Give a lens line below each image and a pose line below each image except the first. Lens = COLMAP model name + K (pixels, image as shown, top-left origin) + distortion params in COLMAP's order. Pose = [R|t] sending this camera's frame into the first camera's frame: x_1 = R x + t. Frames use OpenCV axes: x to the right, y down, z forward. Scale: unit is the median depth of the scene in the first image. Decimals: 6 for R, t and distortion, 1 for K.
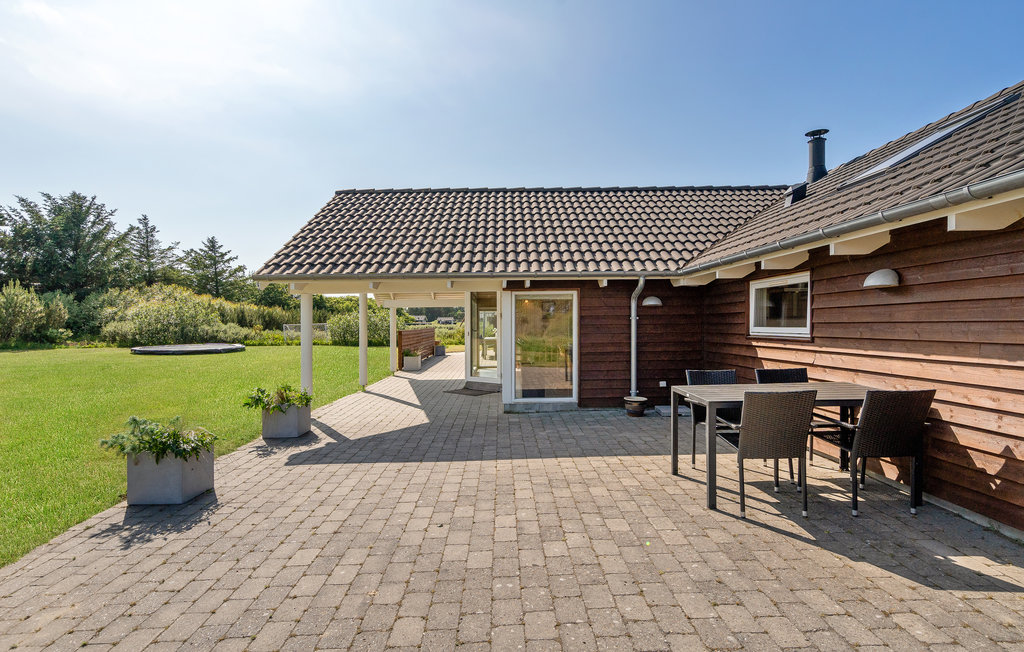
lens RADIAL K [[565.6, 0, 512.0], [0, 565.6, 326.0], [0, 0, 1]] dist [0.003548, 0.001596]
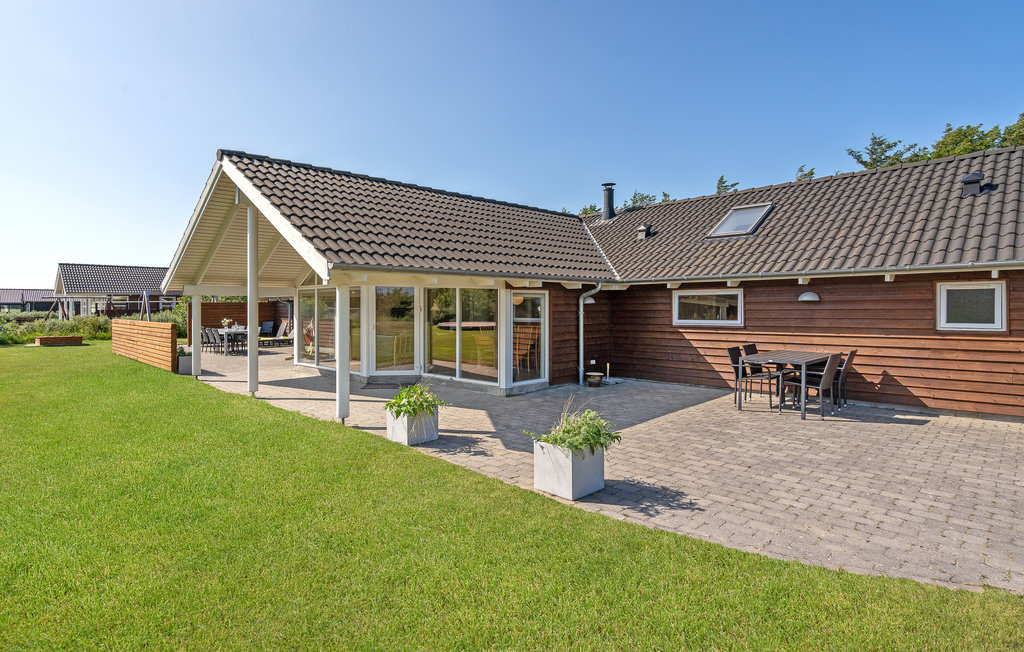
lens RADIAL K [[538.2, 0, 566.4], [0, 538.2, 321.9], [0, 0, 1]] dist [-0.001546, 0.049758]
pose [[0.683834, -0.014946, 0.729484, -1.446227], [0.001765, 0.999821, 0.018830, -0.034554], [-0.729635, -0.011589, 0.683739, 0.343911]]
